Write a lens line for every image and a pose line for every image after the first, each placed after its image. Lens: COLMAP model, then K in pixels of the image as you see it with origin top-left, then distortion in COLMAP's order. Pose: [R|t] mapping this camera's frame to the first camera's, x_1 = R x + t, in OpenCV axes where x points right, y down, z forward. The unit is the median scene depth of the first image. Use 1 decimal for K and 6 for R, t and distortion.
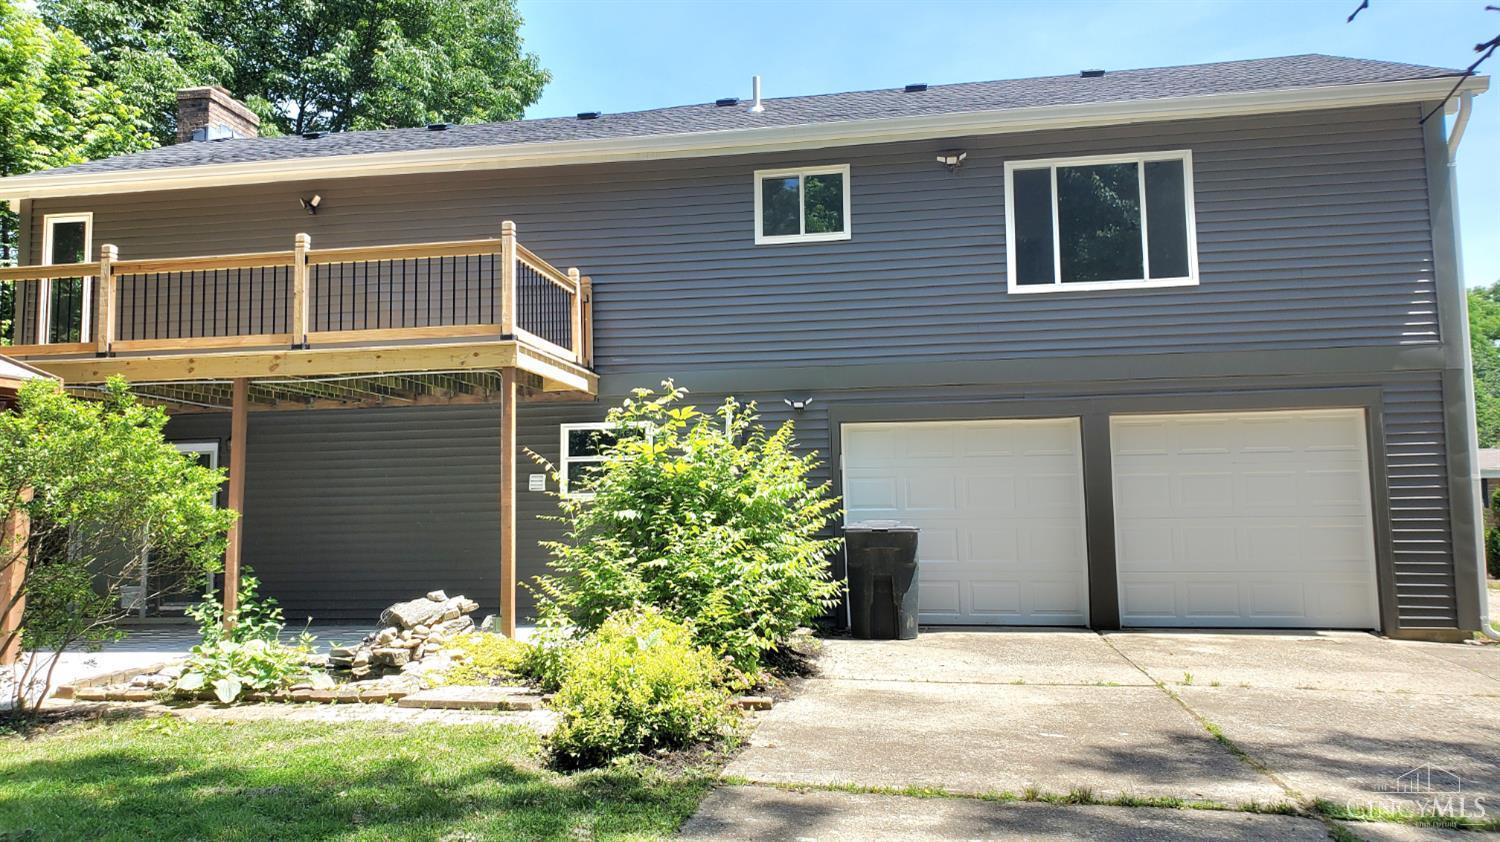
lens RADIAL K [[1161.8, 0, 722.0], [0, 1161.8, 395.0], [0, 0, 1]] dist [0.037703, -0.009720]
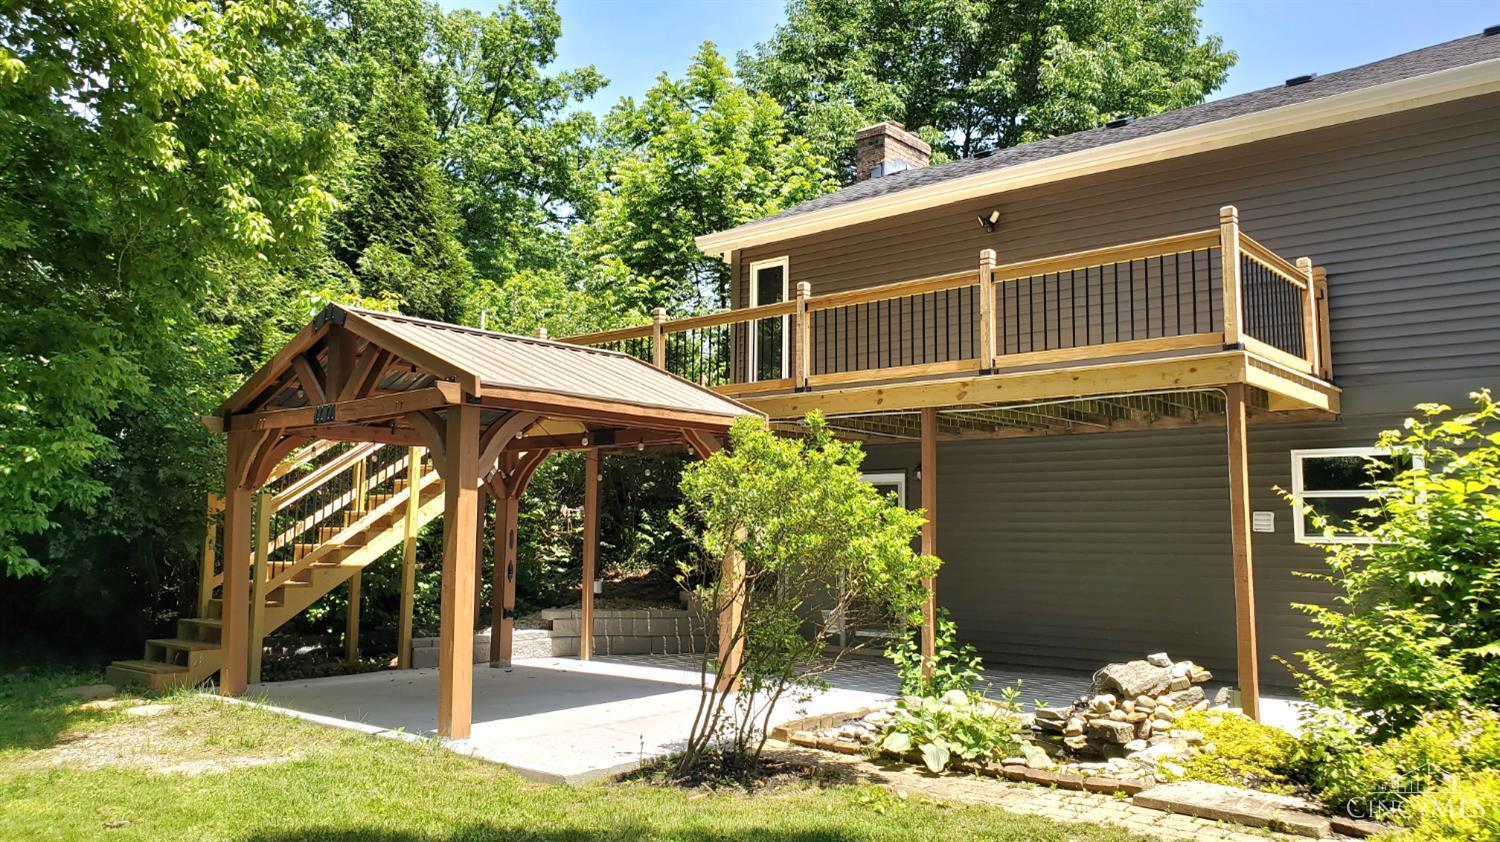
lens RADIAL K [[1161.8, 0, 737.3], [0, 1161.8, 402.4], [0, 0, 1]] dist [0.037703, -0.009720]
pose [[0.856850, -0.036515, -0.514271, -0.055784], [0.030445, 0.999332, -0.020230, -0.004554], [0.514666, 0.001677, 0.857389, 0.103873]]
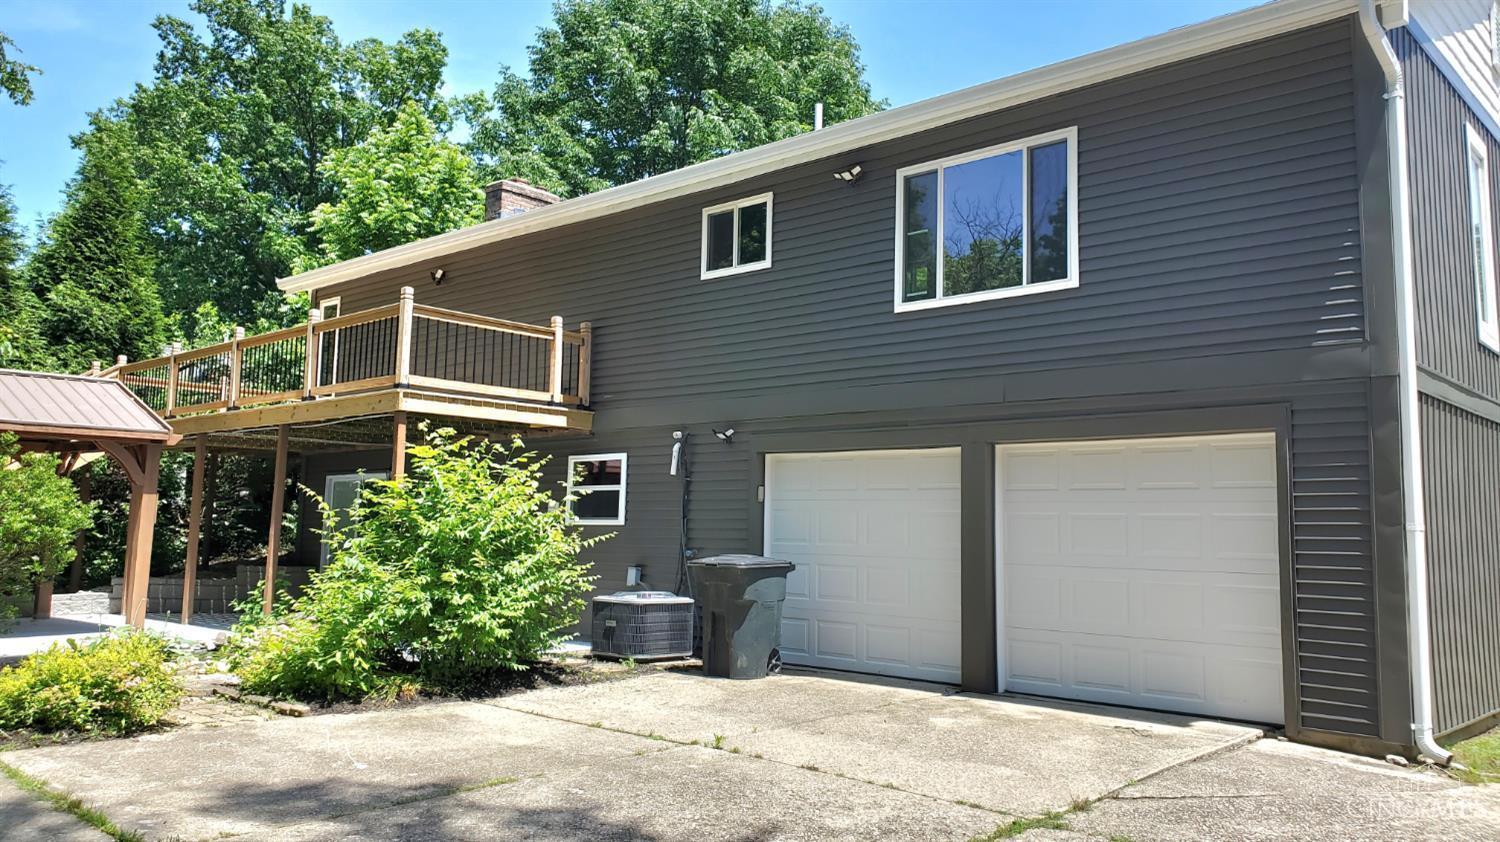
lens RADIAL K [[1161.8, 0, 712.8], [0, 1161.8, 380.9], [0, 0, 1]] dist [0.037703, -0.009720]
pose [[0.836920, -0.040809, -0.545802, 0.666670], [0.023984, 0.998993, -0.037916, -0.001949], [0.546800, 0.018642, 0.837056, 0.166497]]
